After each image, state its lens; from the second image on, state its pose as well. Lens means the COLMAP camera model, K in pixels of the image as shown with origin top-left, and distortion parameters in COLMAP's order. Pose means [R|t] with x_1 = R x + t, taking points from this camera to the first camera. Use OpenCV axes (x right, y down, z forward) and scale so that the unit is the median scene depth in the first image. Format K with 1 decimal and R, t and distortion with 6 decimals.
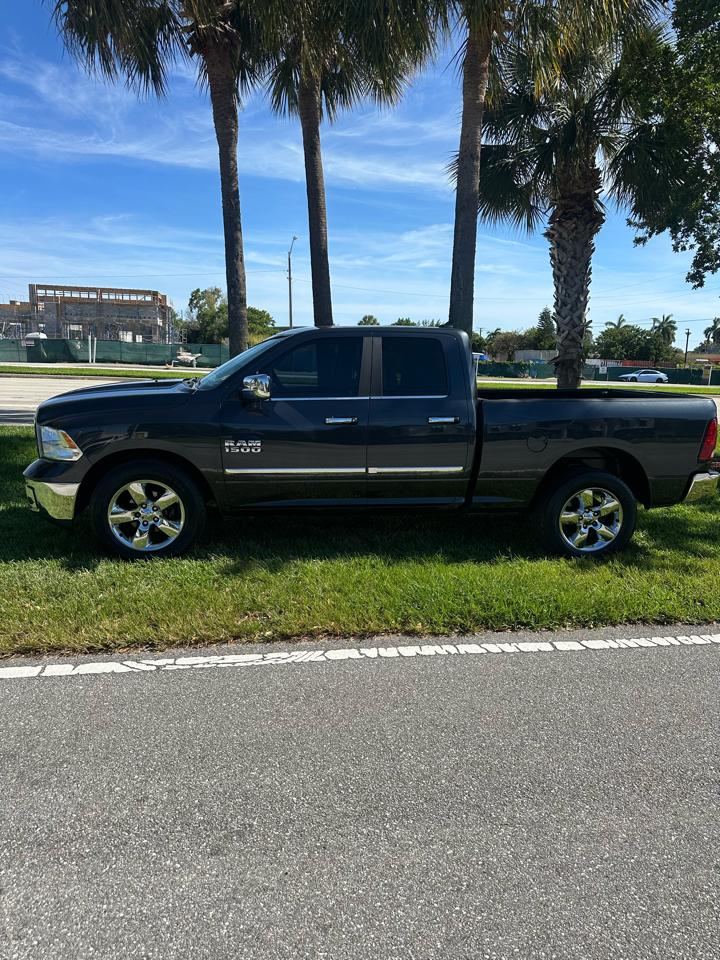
lens RADIAL K [[668.7, 0, 348.5], [0, 668.7, 482.2], [0, 0, 1]] dist [0.024323, -0.024343]
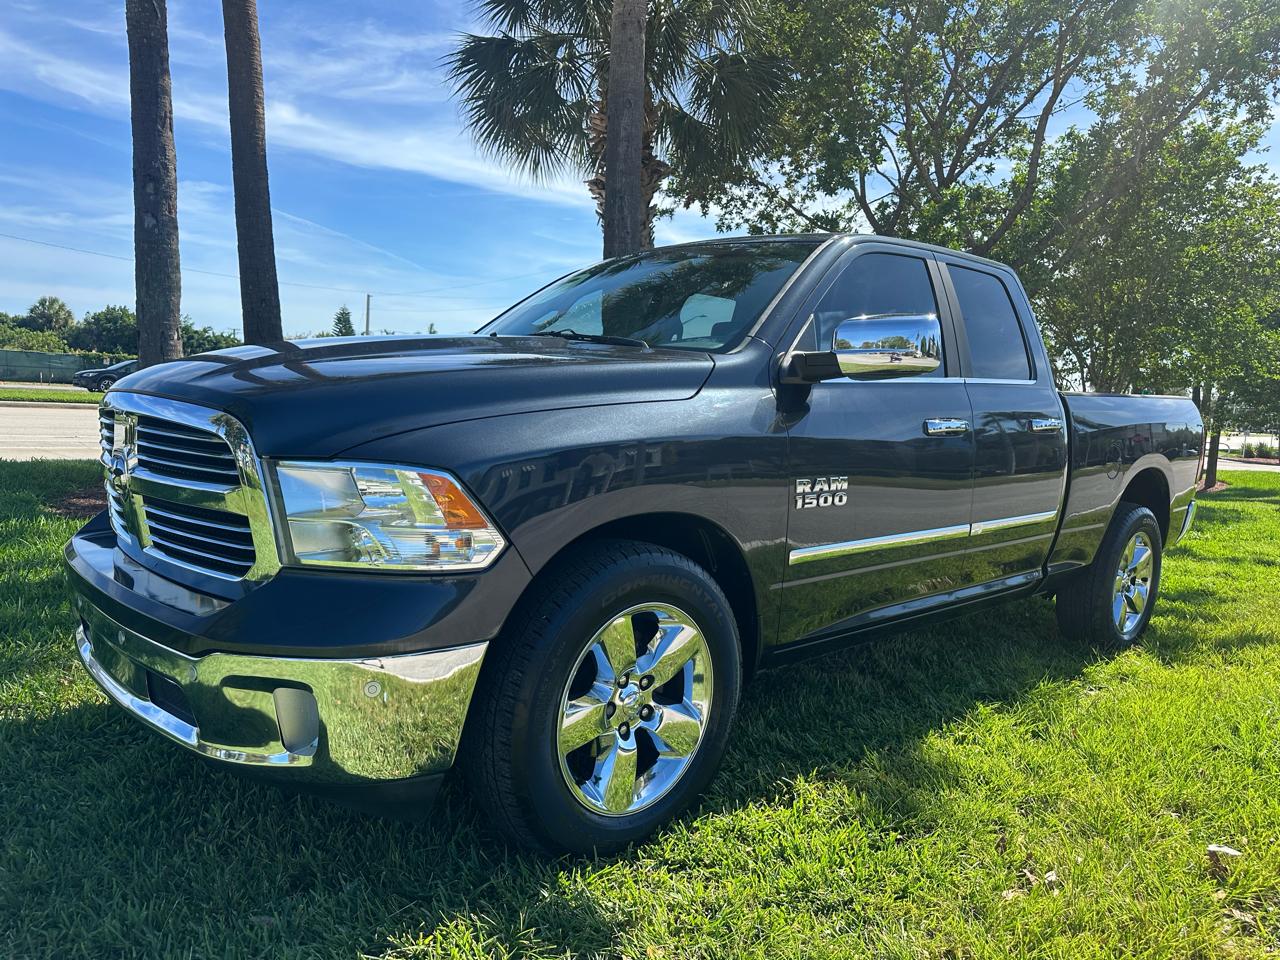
lens RADIAL K [[891.6, 0, 649.4], [0, 891.6, 483.9], [0, 0, 1]] dist [0.024323, -0.024343]
pose [[0.826797, -0.046876, 0.560544, -0.549067], [0.081274, 0.996020, -0.036586, -0.047138], [-0.556599, 0.075807, 0.827316, 0.606481]]
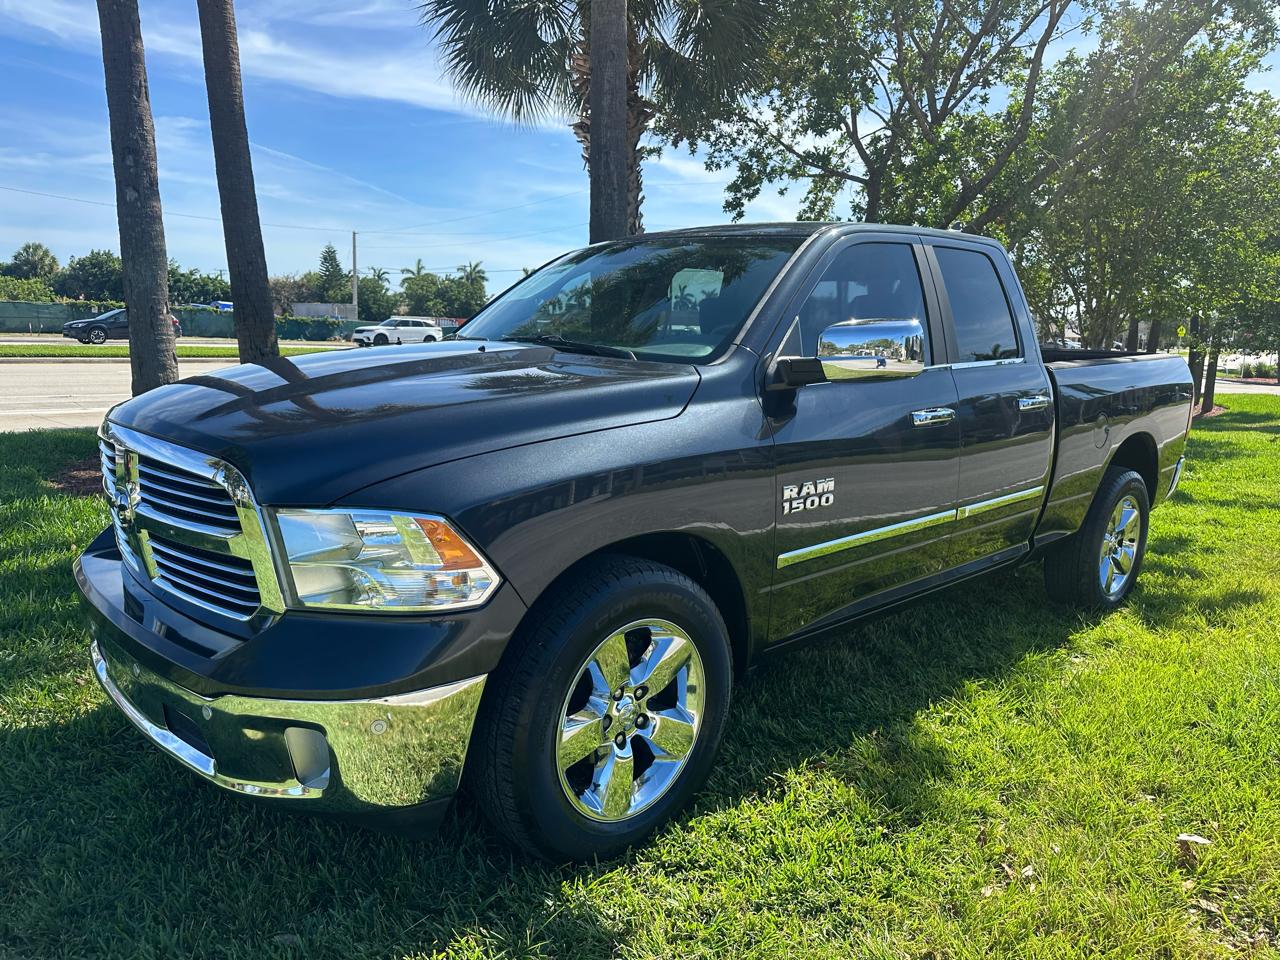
lens RADIAL K [[891.2, 0, 640.0], [0, 891.2, 480.0], [0, 0, 1]] dist [0.024436, -0.024641]
pose [[0.828056, -0.106615, 0.550415, -0.548789], [0.105935, 0.993821, 0.033131, -0.092120], [-0.550546, 0.030874, 0.834234, 0.592977]]
